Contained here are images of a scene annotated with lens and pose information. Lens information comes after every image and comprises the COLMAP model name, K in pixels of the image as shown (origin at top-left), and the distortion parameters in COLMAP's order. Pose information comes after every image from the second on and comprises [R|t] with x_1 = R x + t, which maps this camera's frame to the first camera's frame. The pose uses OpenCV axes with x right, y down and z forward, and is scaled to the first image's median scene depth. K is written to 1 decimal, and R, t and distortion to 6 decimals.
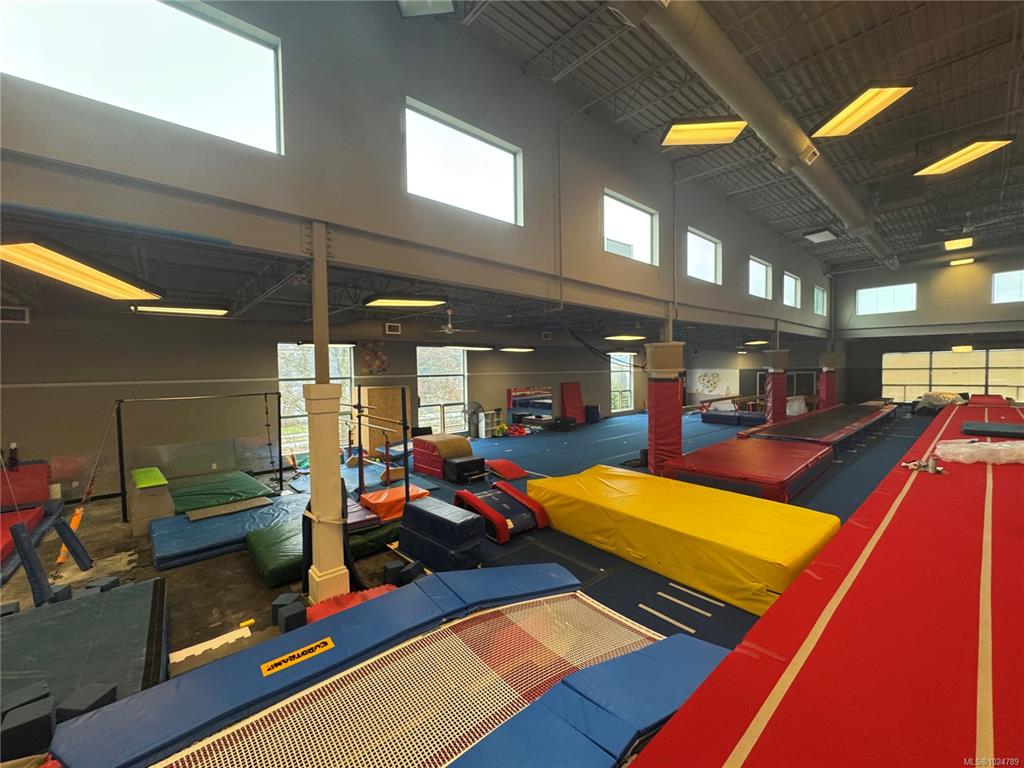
lens RADIAL K [[411.5, 0, 515.0], [0, 411.5, 387.5], [0, 0, 1]] dist [0.002504, 0.000878]
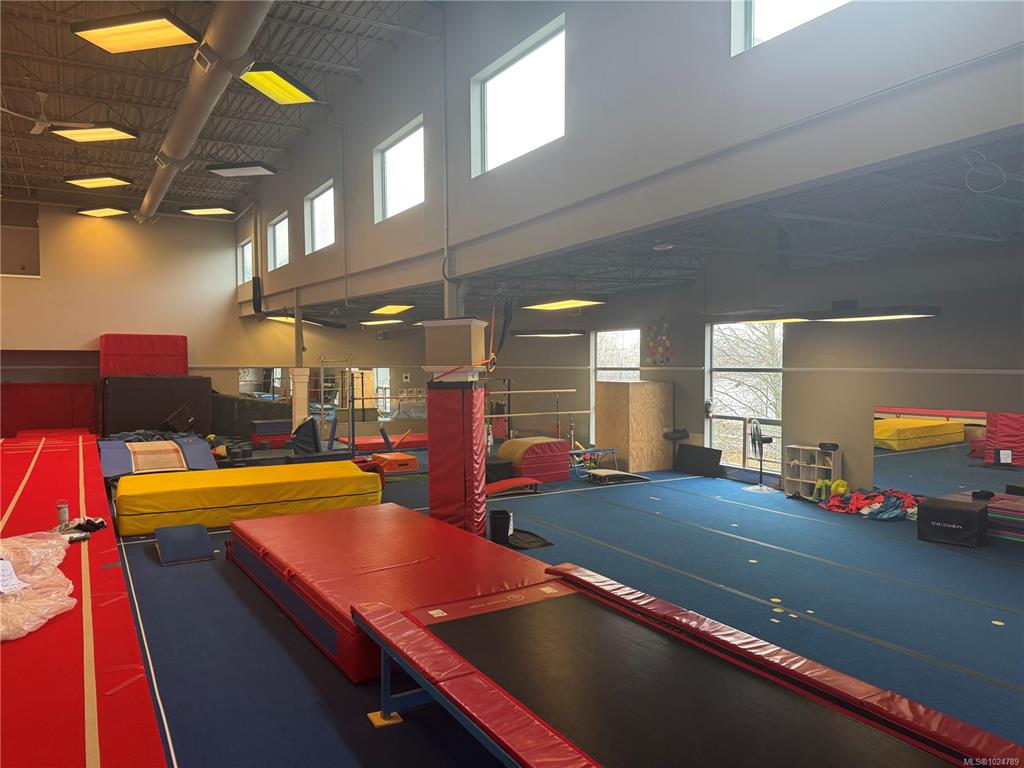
lens RADIAL K [[719.7, 0, 489.6], [0, 719.7, 396.1], [0, 0, 1]] dist [-0.004278, -0.001632]
pose [[-0.185344, 0.060658, -0.980800, 0.998815], [-0.031435, 0.997216, 0.067614, -0.055225], [0.982171, 0.043363, -0.182922, 0.931716]]
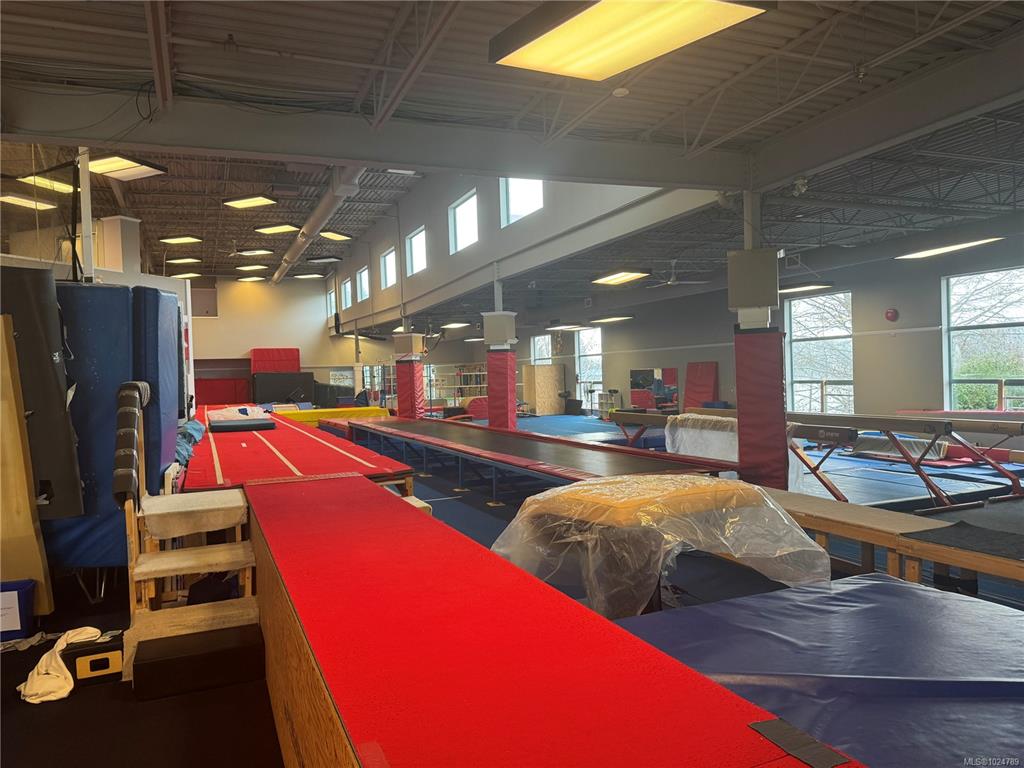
lens RADIAL K [[719.7, 0, 511.0], [0, 719.7, 384.4], [0, 0, 1]] dist [-0.004278, -0.001632]
pose [[-0.297355, 0.033783, -0.954169, 1.873330], [-0.000165, 0.999372, 0.035435, -0.021505], [0.954767, 0.010695, -0.297163, 1.523855]]
